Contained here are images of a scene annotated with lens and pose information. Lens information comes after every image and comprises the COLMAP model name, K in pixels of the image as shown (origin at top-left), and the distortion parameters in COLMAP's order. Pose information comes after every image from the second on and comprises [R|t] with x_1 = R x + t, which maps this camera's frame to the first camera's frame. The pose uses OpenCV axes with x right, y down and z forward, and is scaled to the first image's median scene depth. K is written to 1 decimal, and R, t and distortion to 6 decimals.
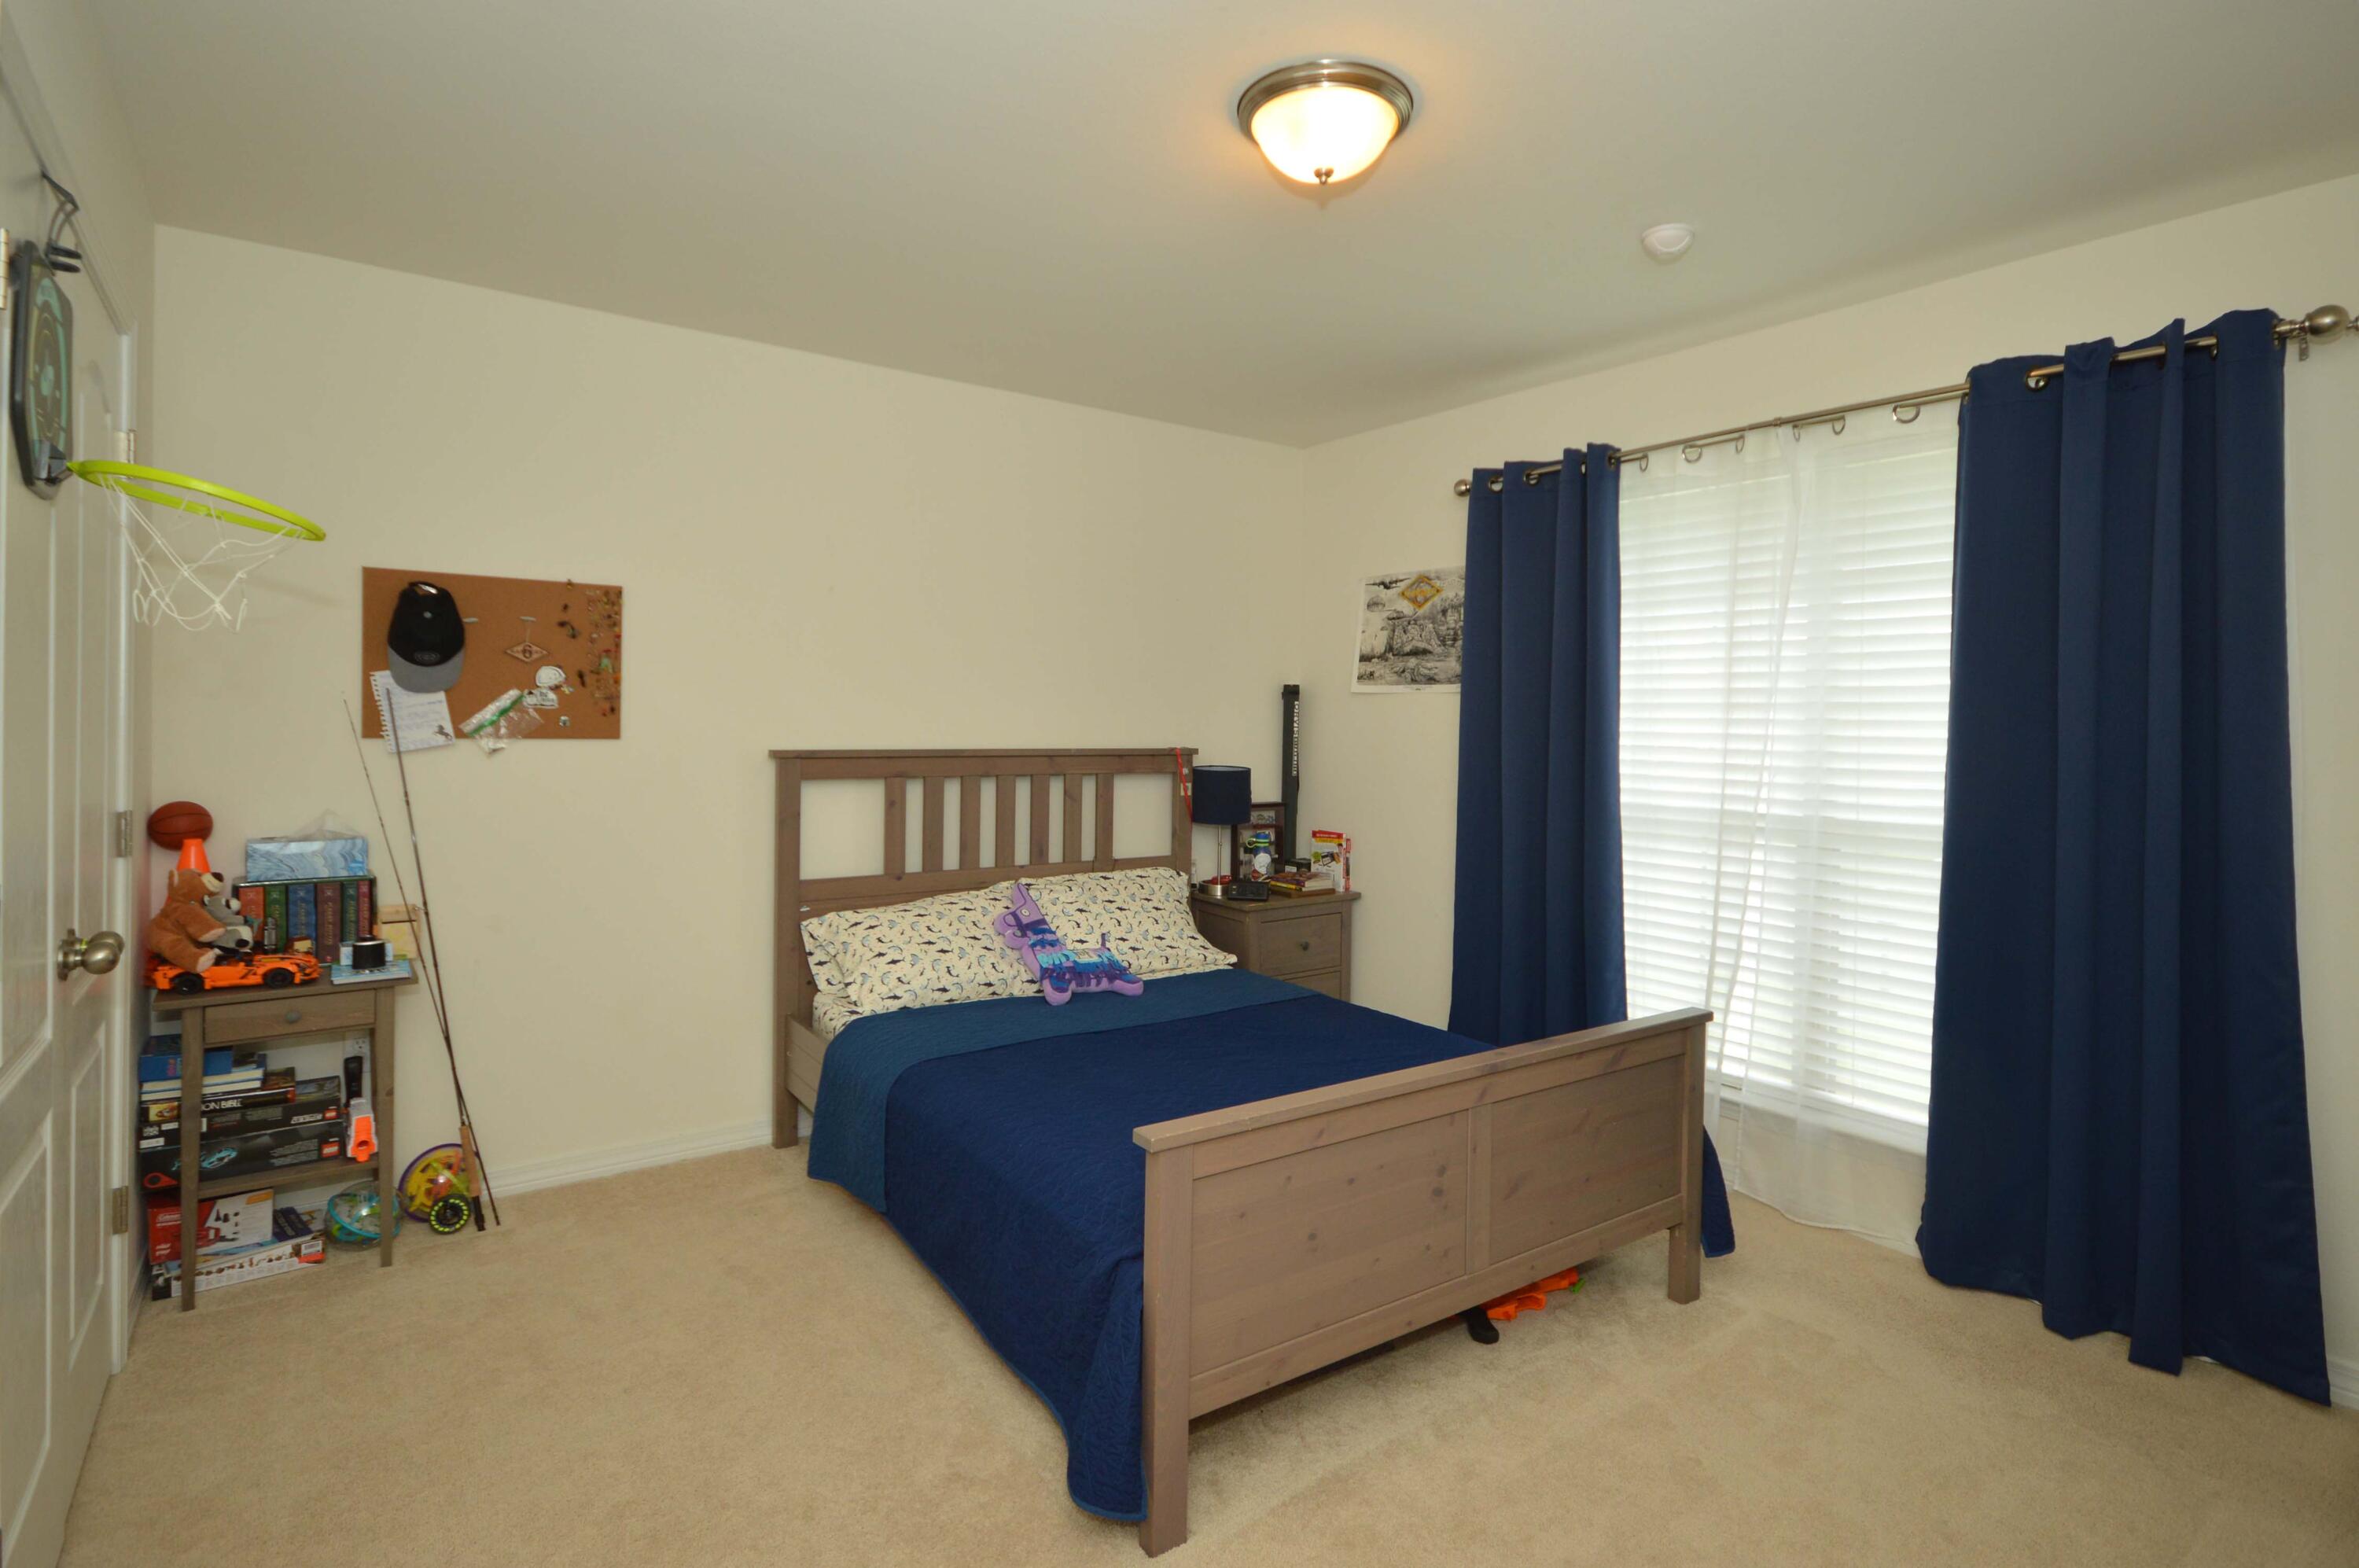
lens RADIAL K [[1200.0, 0, 1181.2], [0, 1200.0, 732.0], [0, 0, 1]] dist [-0.000311, 0.000043]
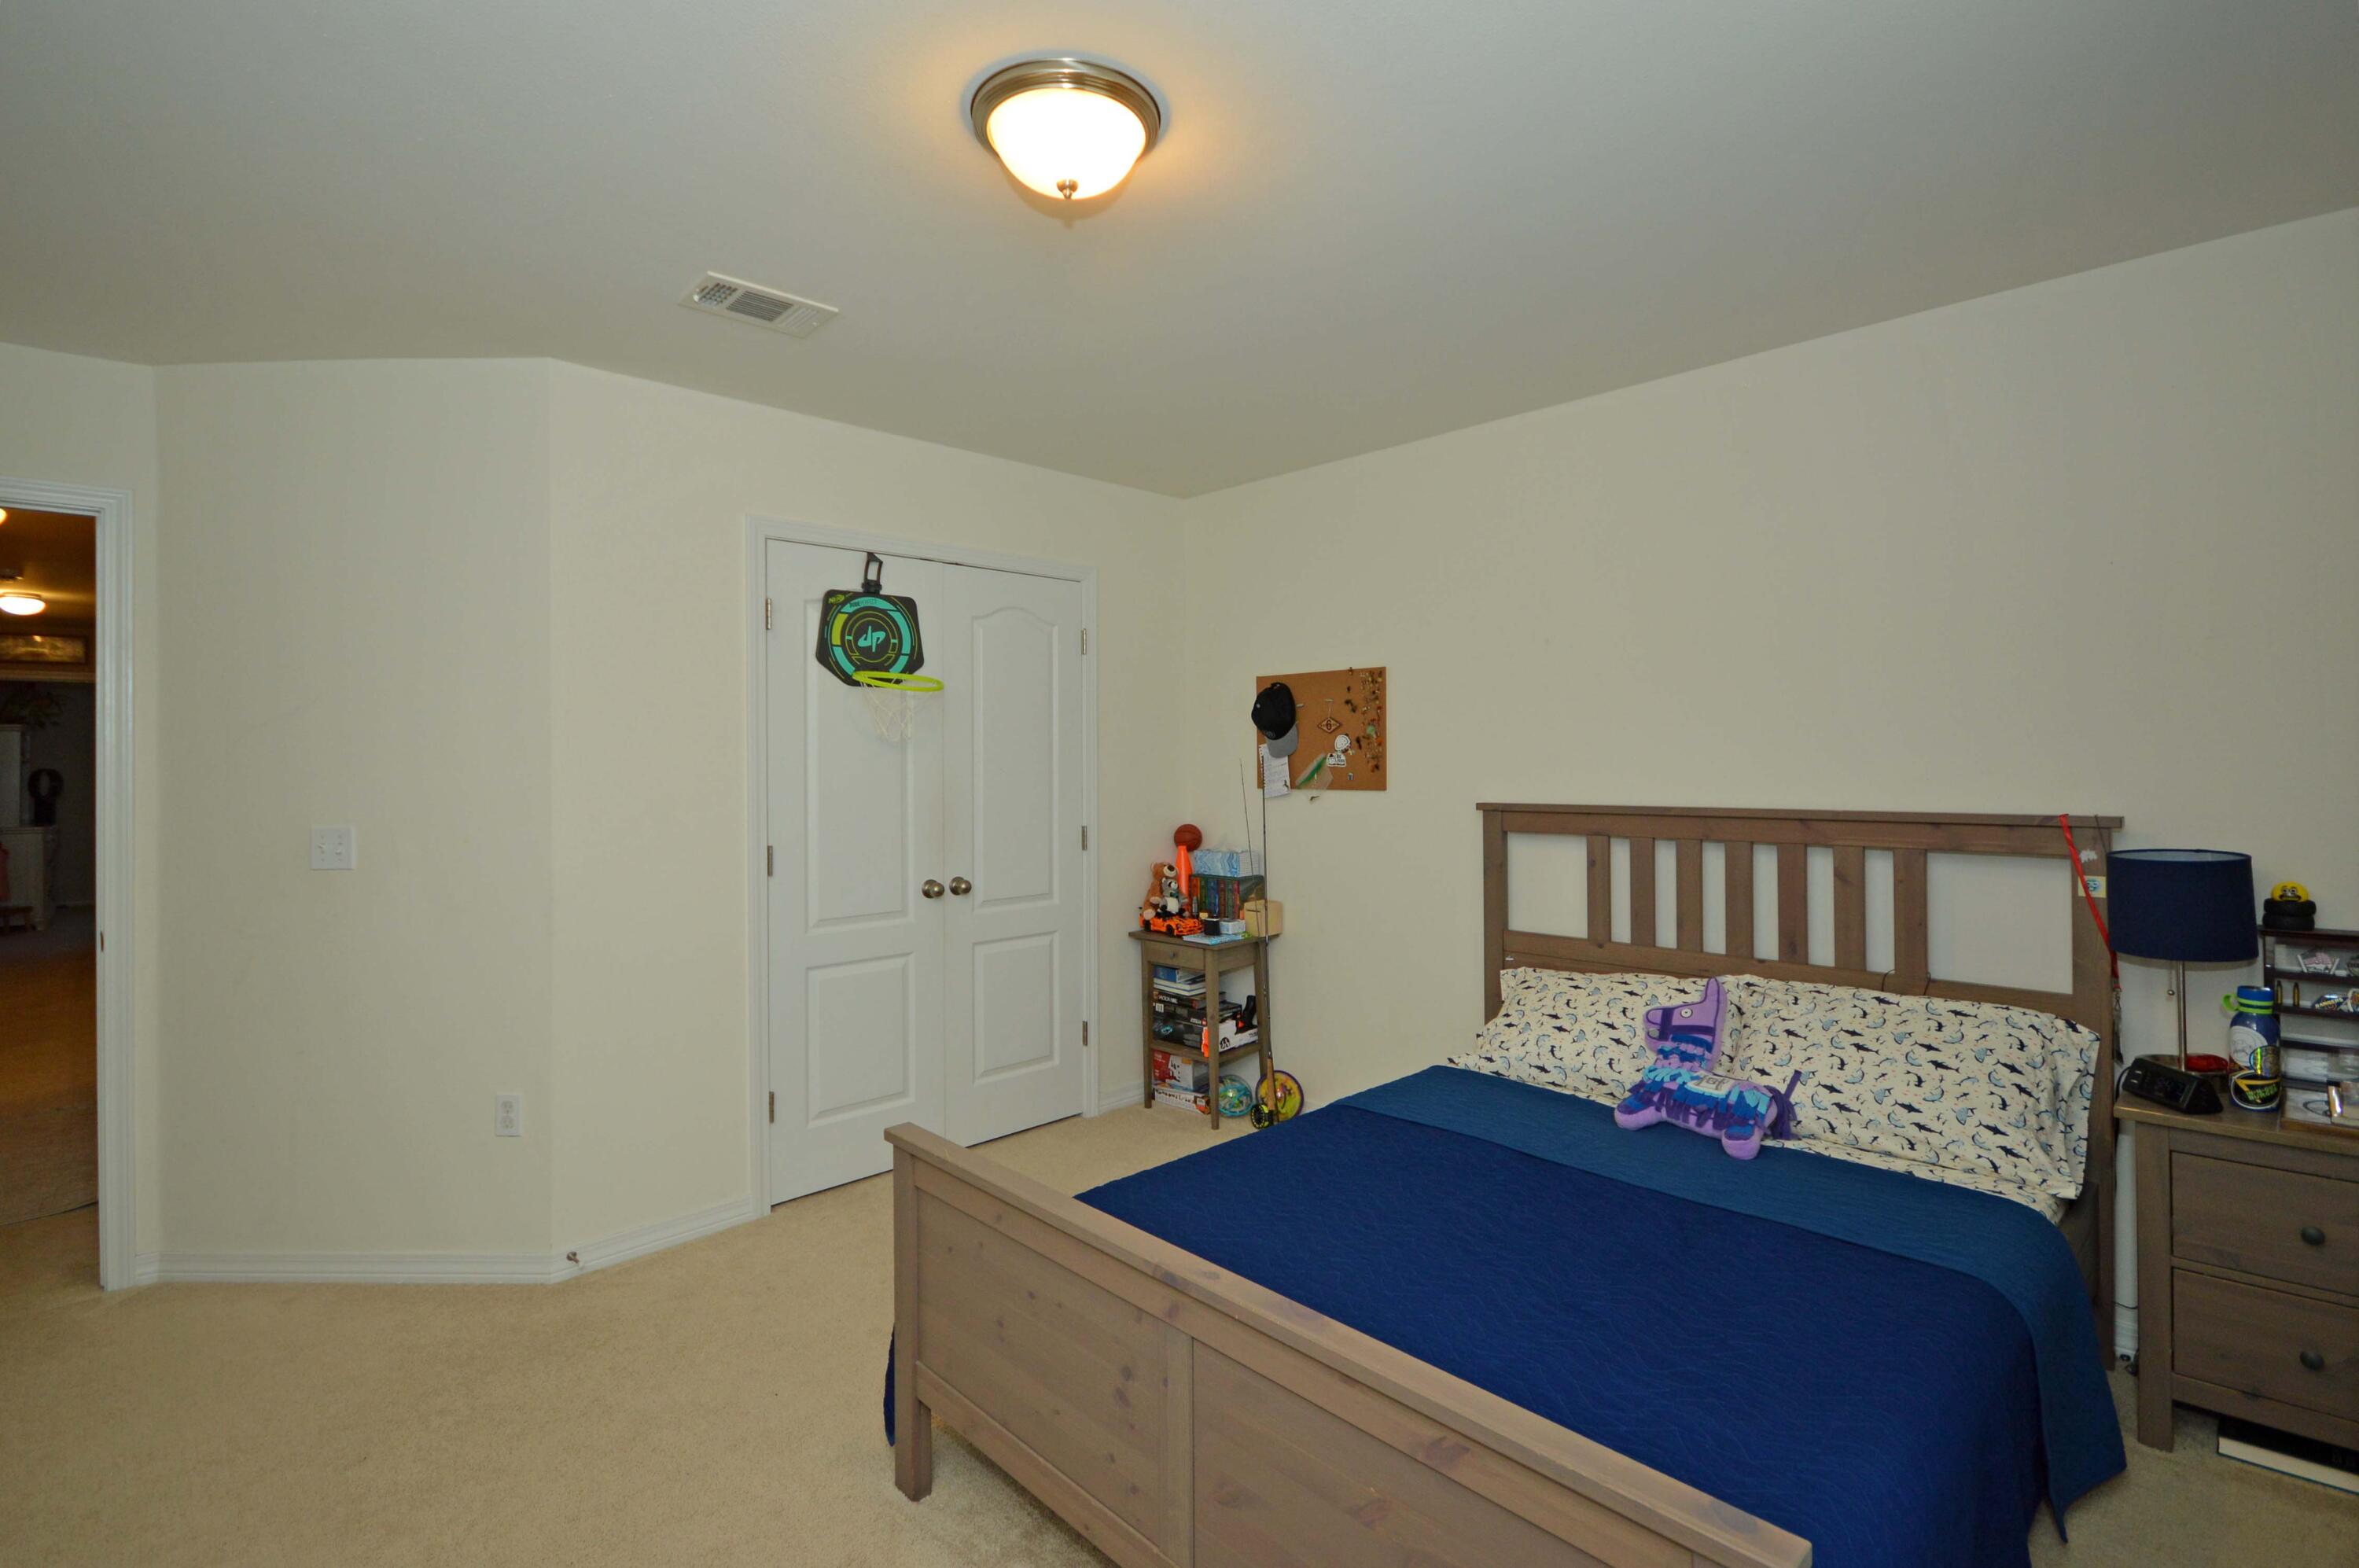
lens RADIAL K [[1104.8, 0, 1185.6], [0, 1104.8, 767.7], [0, 0, 1]] dist [0.001675, 0.000287]
pose [[0.133521, -0.009792, -0.990998, 0.602793], [0.001119, 0.999952, -0.009730, -0.006666], [0.991045, 0.000190, 0.133525, 0.619456]]
